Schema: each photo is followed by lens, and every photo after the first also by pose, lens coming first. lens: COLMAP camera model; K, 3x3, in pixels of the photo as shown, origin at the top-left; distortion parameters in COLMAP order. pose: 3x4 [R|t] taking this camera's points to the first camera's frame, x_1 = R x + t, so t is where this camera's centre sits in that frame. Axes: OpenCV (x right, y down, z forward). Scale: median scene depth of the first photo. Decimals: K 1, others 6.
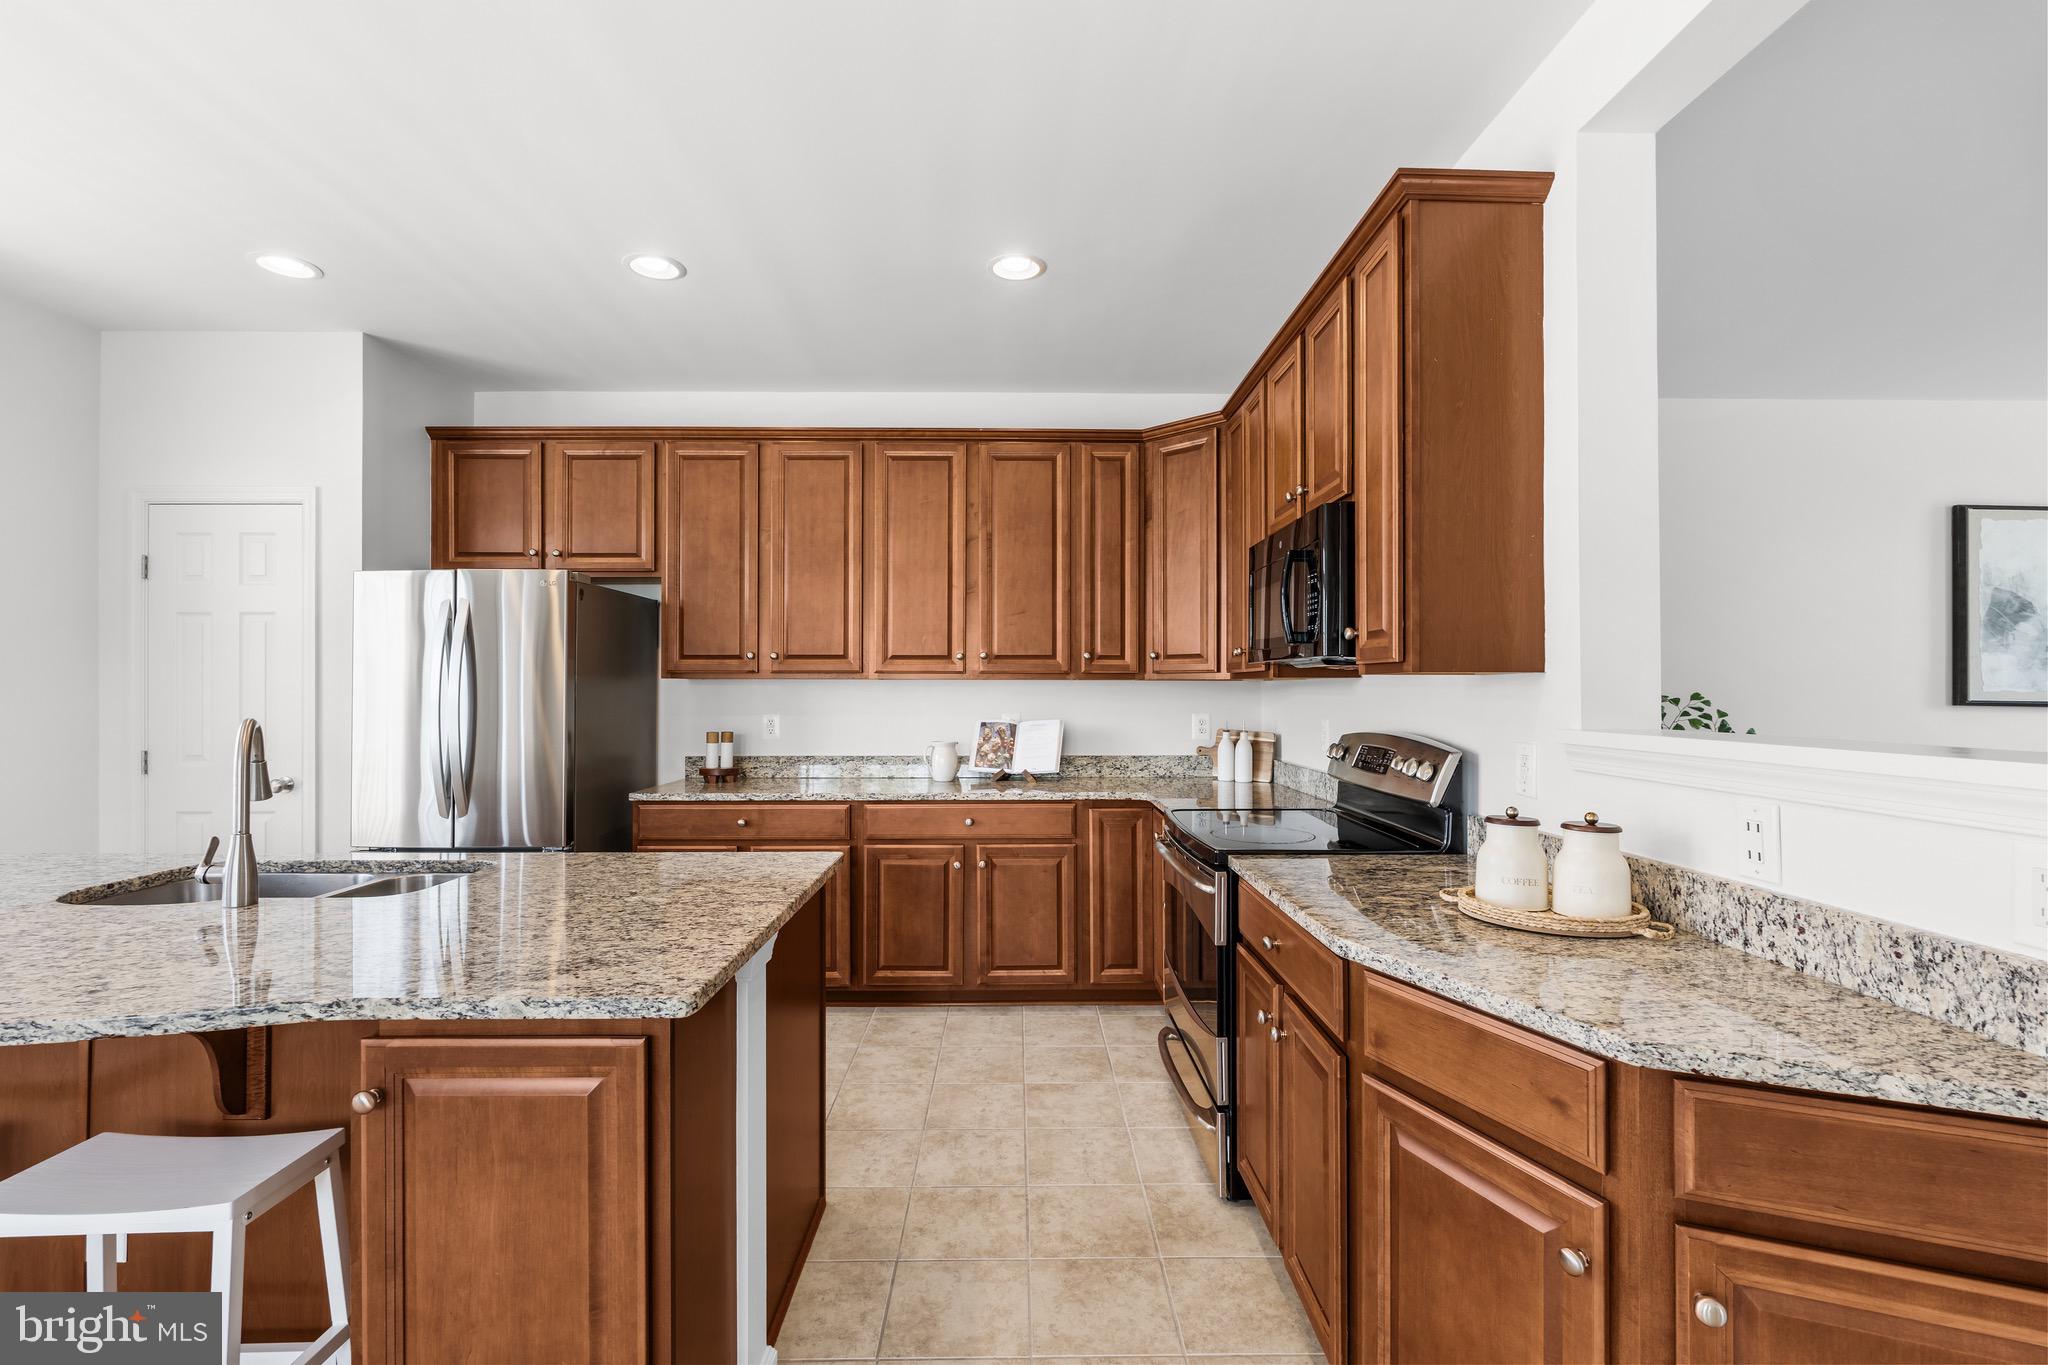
lens RADIAL K [[906.4, 0, 1019.1], [0, 906.4, 682.0], [0, 0, 1]] dist [-0.003629, 0.000365]
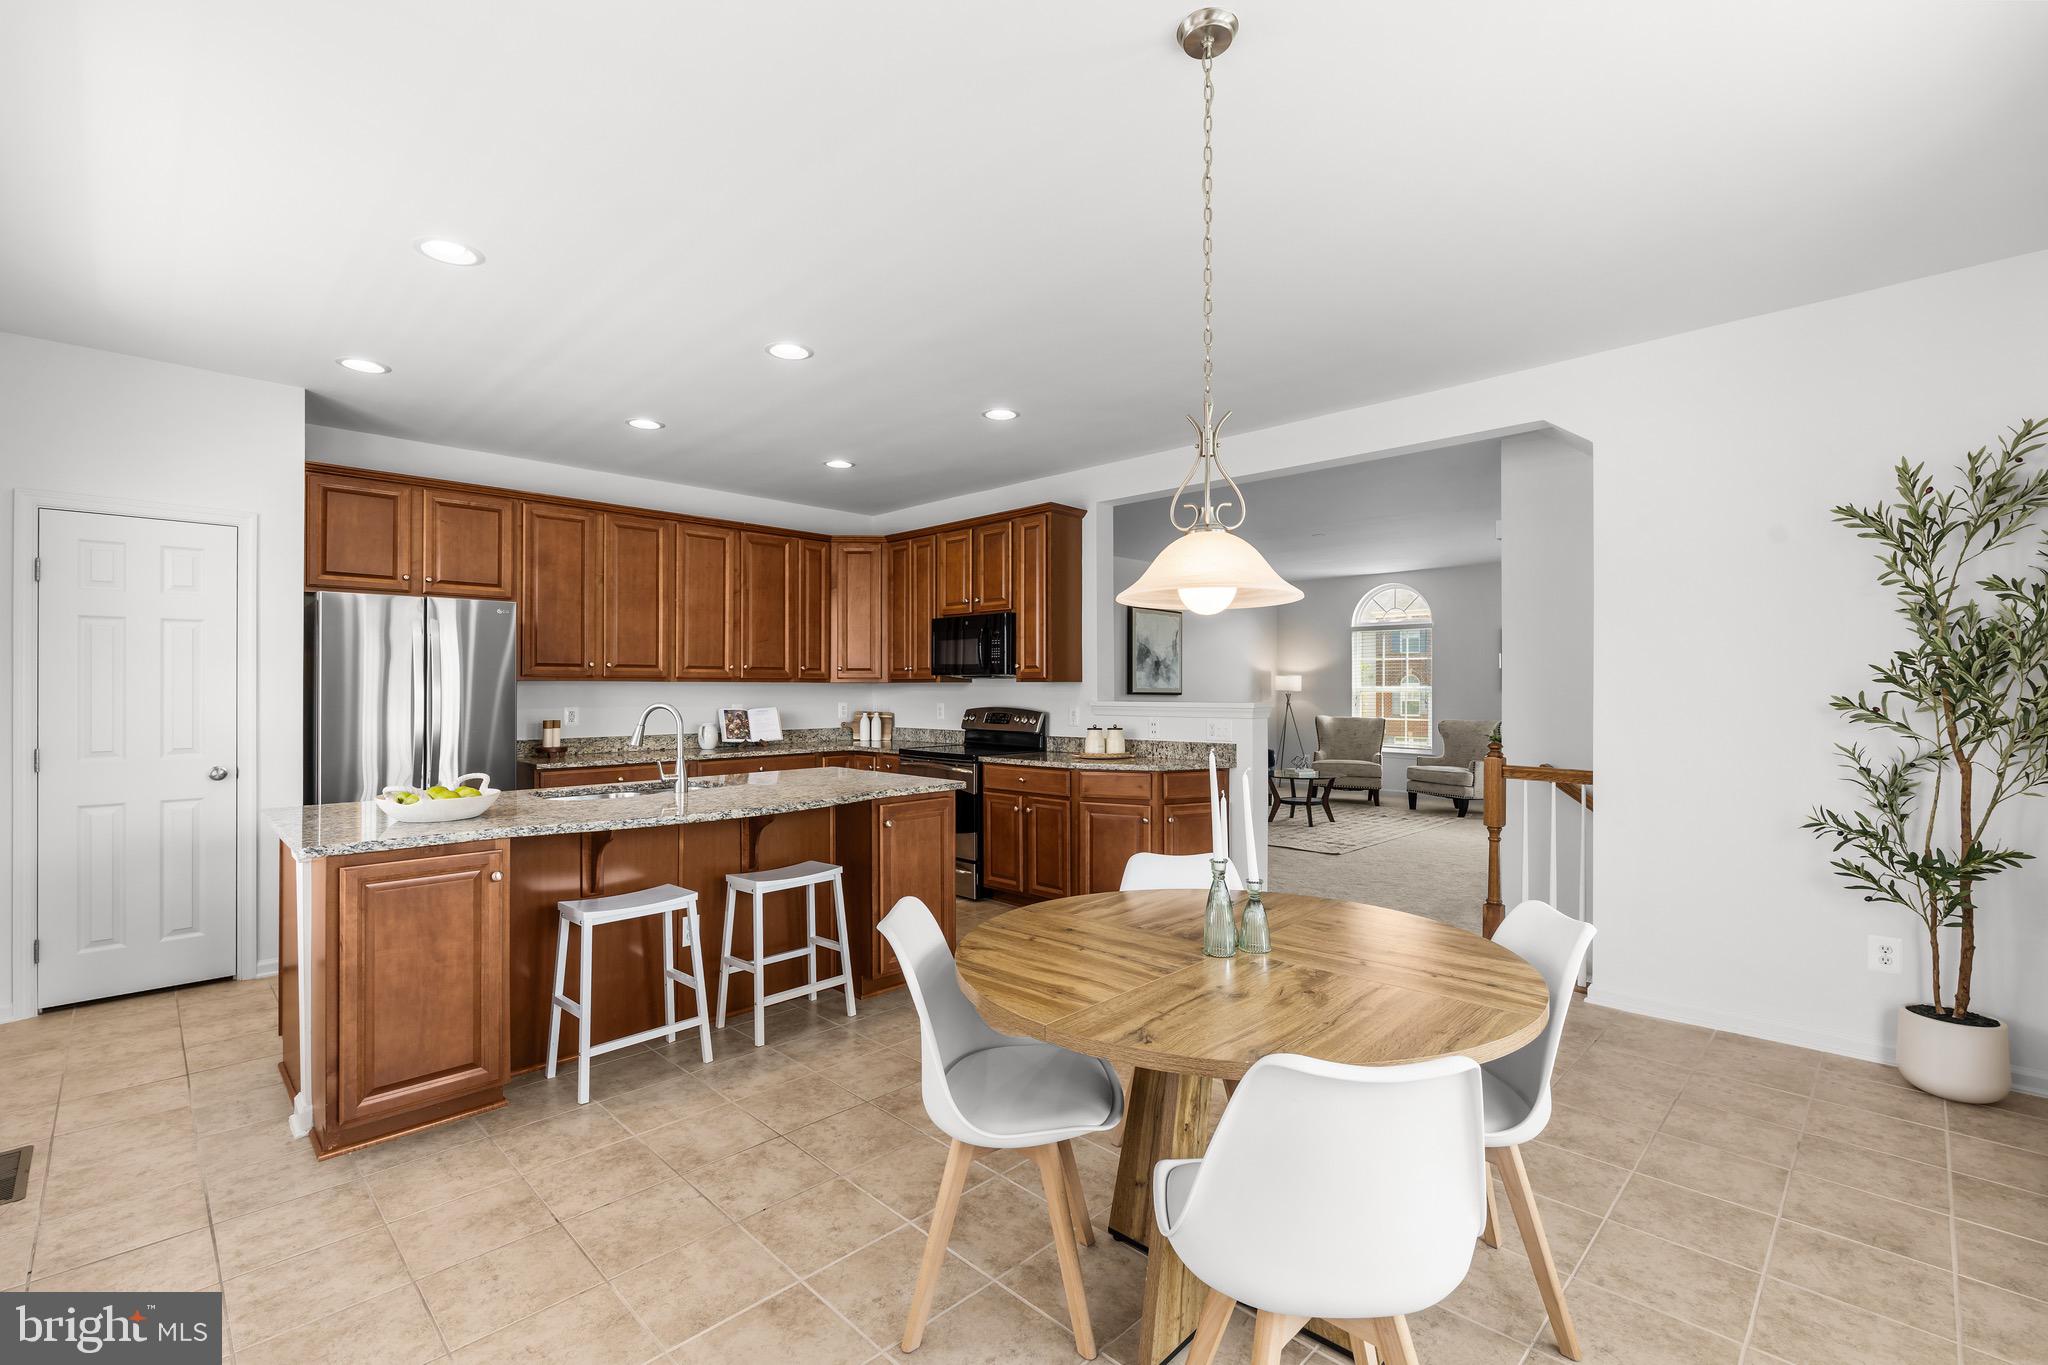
lens RADIAL K [[906.4, 0, 1004.6], [0, 906.4, 689.9], [0, 0, 1]] dist [-0.003629, 0.000365]
pose [[0.724142, -0.002886, 0.689645, -0.782503], [-0.003771, 0.999960, 0.008144, -0.003638], [-0.689641, -0.008498, 0.724101, -0.441581]]
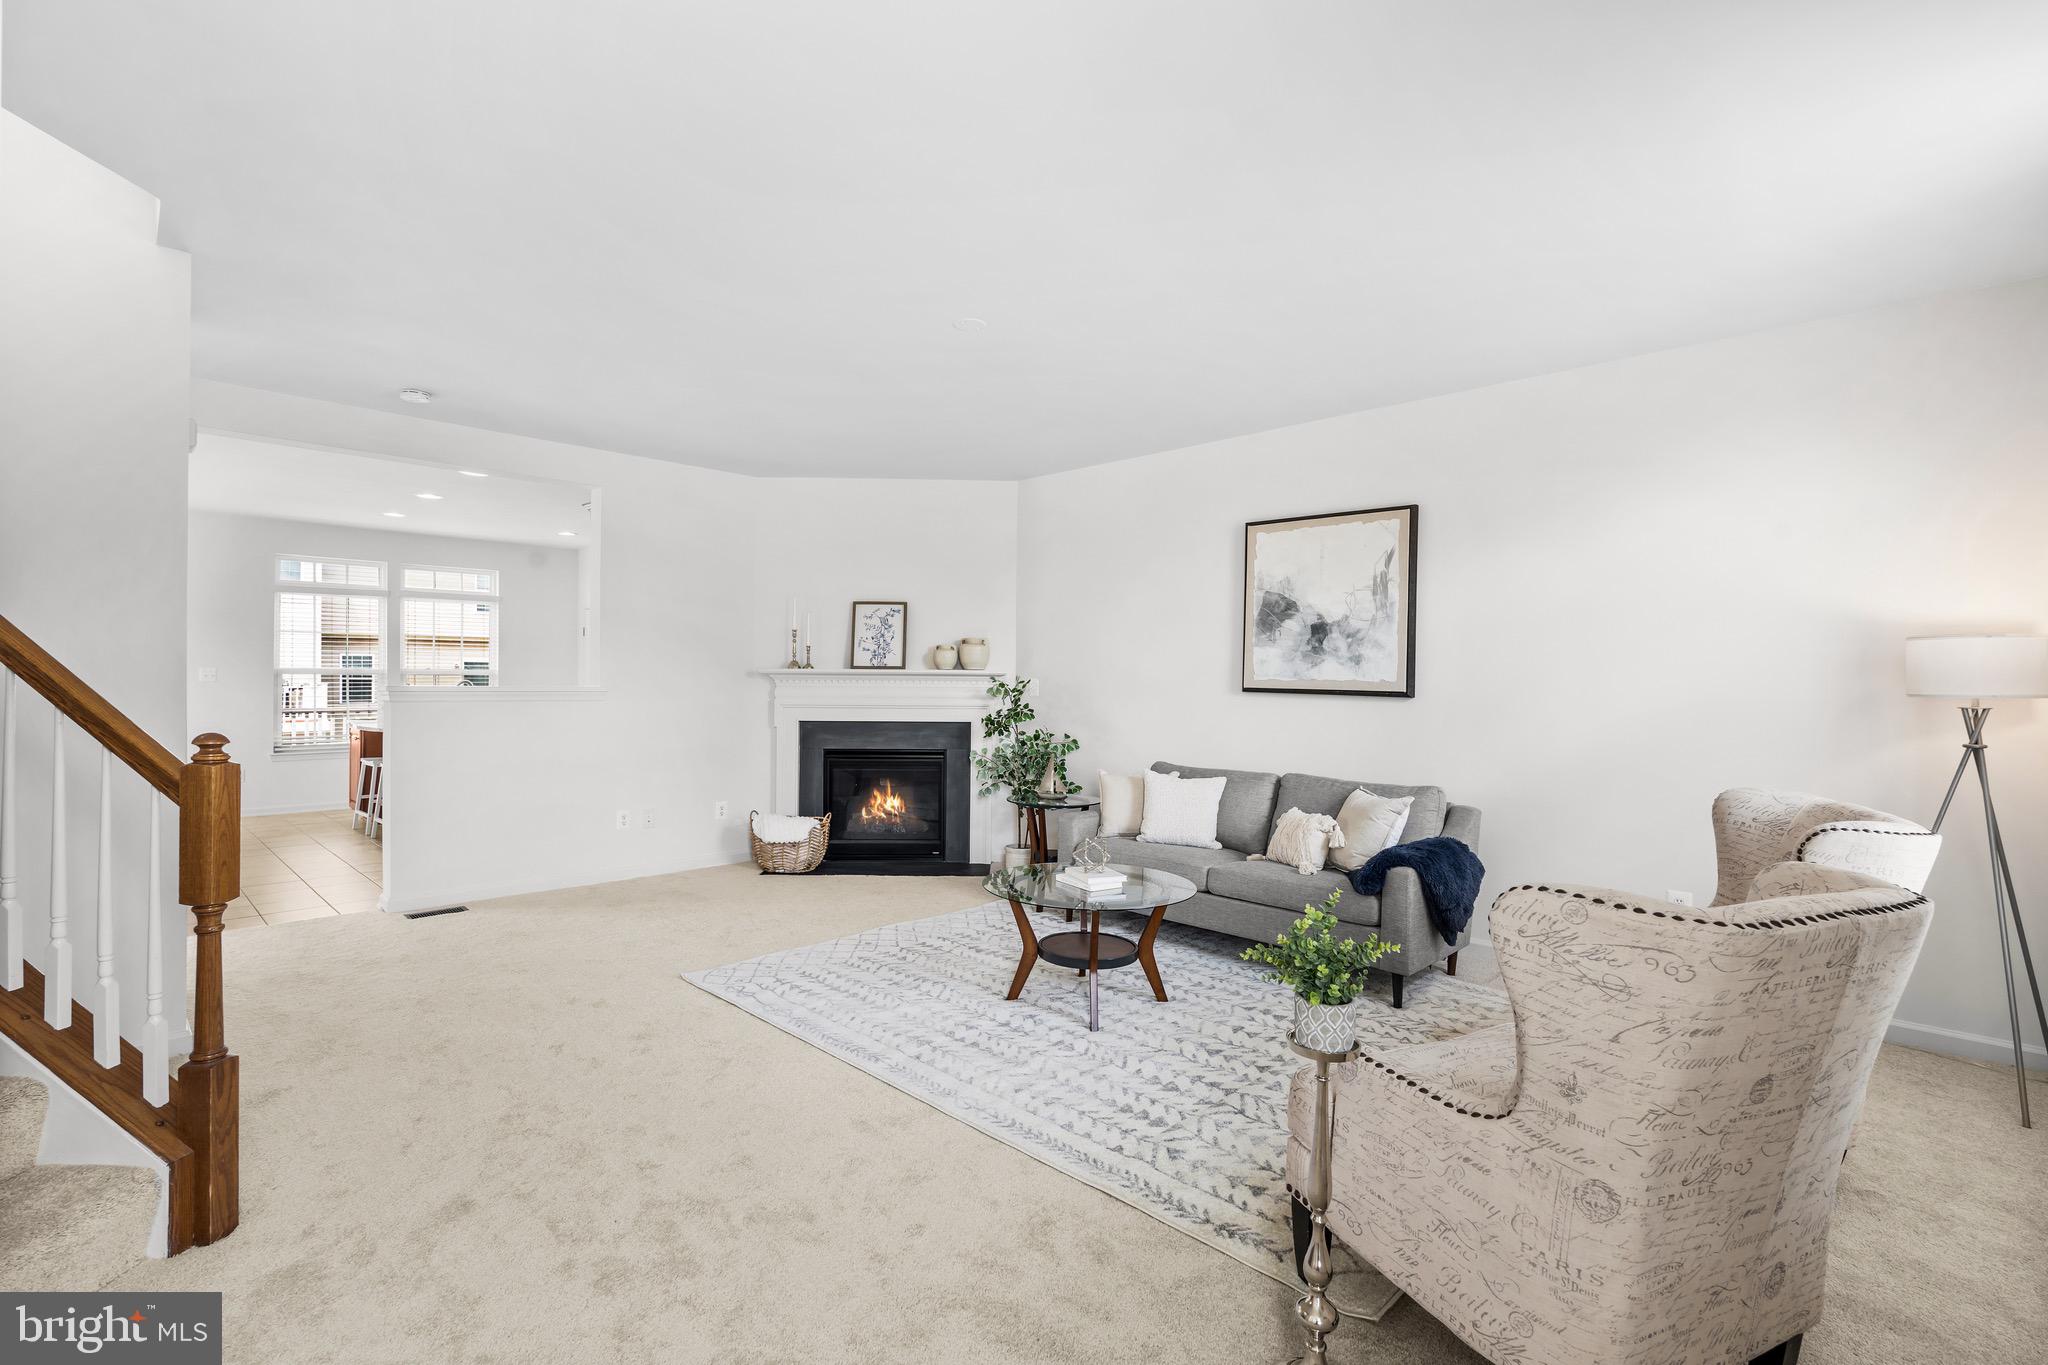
lens RADIAL K [[906.4, 0, 1025.0], [0, 906.4, 687.3], [0, 0, 1]] dist [-0.003629, 0.000365]
pose [[0.709006, 0.013202, -0.705079, 1.793135], [-0.002939, 0.999871, 0.015766, 0.001900], [0.705196, -0.009106, 0.708954, -0.048546]]
